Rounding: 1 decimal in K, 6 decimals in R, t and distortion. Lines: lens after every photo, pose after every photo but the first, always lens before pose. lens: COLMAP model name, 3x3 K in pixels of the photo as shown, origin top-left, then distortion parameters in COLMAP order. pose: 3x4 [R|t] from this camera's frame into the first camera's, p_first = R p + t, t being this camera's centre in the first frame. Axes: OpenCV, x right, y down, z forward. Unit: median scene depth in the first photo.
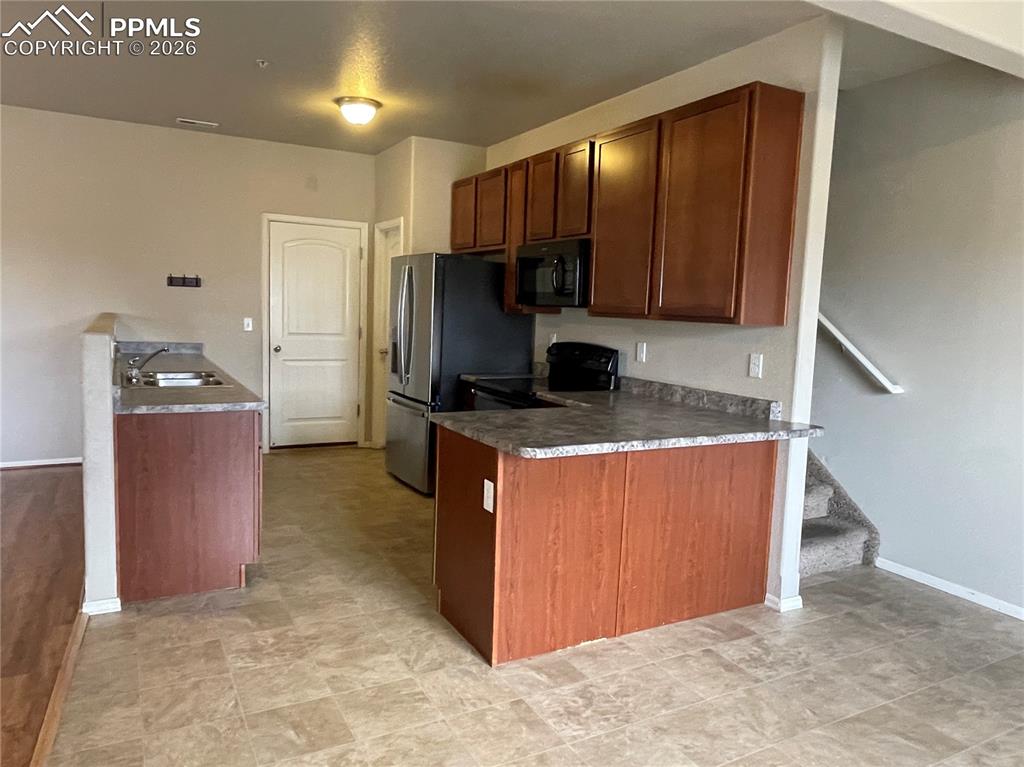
lens RADIAL K [[692.7, 0, 503.3], [0, 692.7, 387.0], [0, 0, 1]] dist [0.001273, -0.004875]
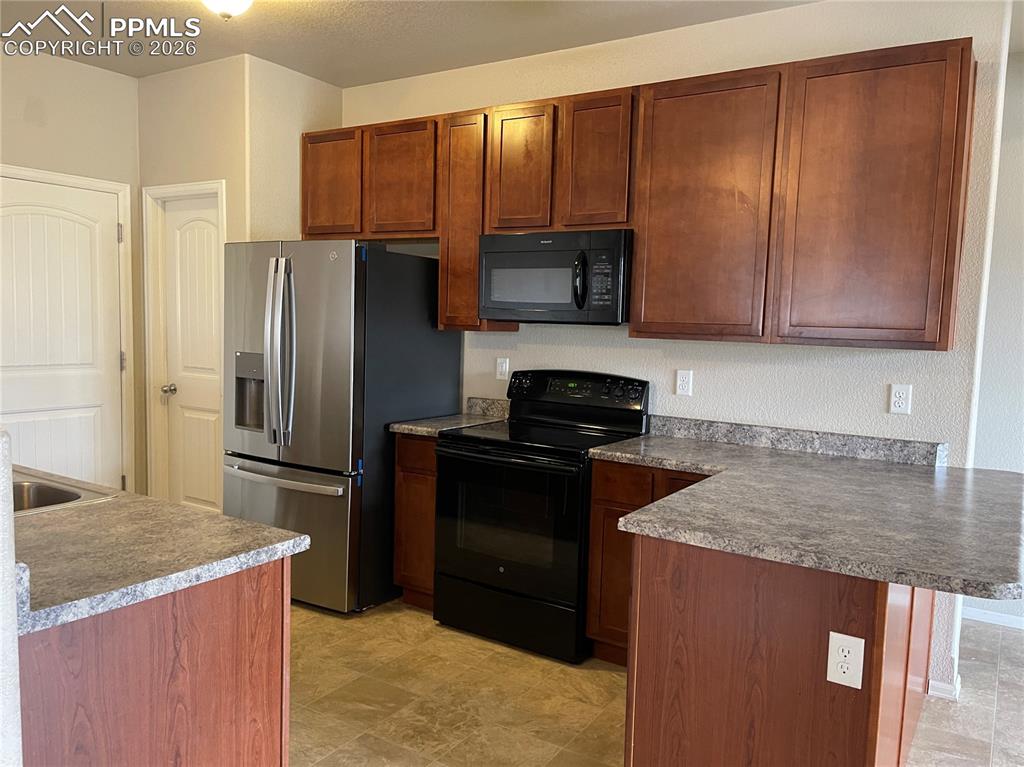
lens RADIAL K [[770.4, 0, 520.4], [0, 770.4, 387.4], [0, 0, 1]] dist [0.028289, -0.031608]
pose [[0.874643, -0.052830, 0.481881, -0.466031], [0.056901, 0.998361, 0.006174, -0.077436], [-0.481417, 0.022019, 0.876215, 0.441723]]
